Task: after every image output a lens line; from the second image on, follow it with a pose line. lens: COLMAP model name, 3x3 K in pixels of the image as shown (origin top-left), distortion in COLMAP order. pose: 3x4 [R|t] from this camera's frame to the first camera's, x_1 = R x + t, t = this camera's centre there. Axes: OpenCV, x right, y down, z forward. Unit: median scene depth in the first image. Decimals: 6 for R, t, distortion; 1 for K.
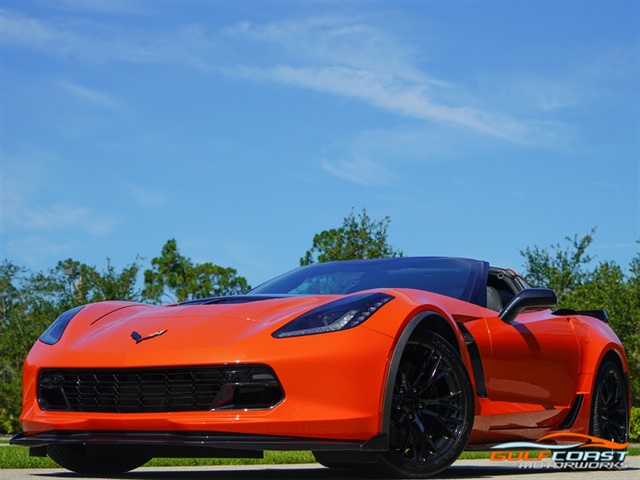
lens RADIAL K [[1615.6, 0, 320.0], [0, 1615.6, 240.0], [0, 0, 1]] dist [0.063663, -1.675110]
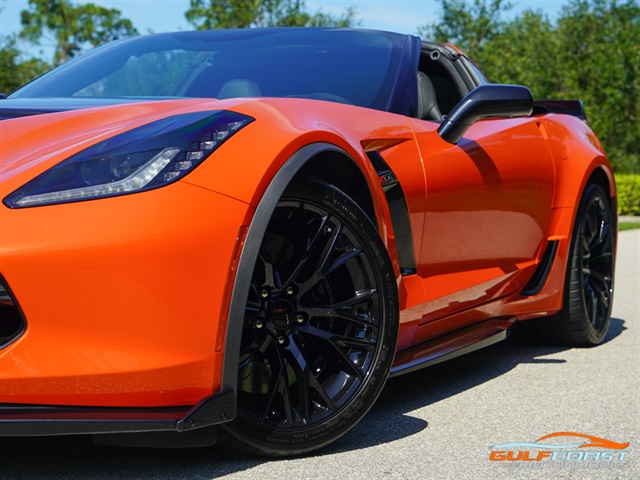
lens RADIAL K [[1615.6, 0, 320.0], [0, 1615.6, 240.0], [0, 0, 1]] dist [0.063663, -1.675110]
pose [[0.998154, 0.002119, 0.060700, 0.032430], [-0.011860, 0.986953, 0.160571, -0.009568], [-0.059568, -0.160994, 0.985156, 0.425822]]
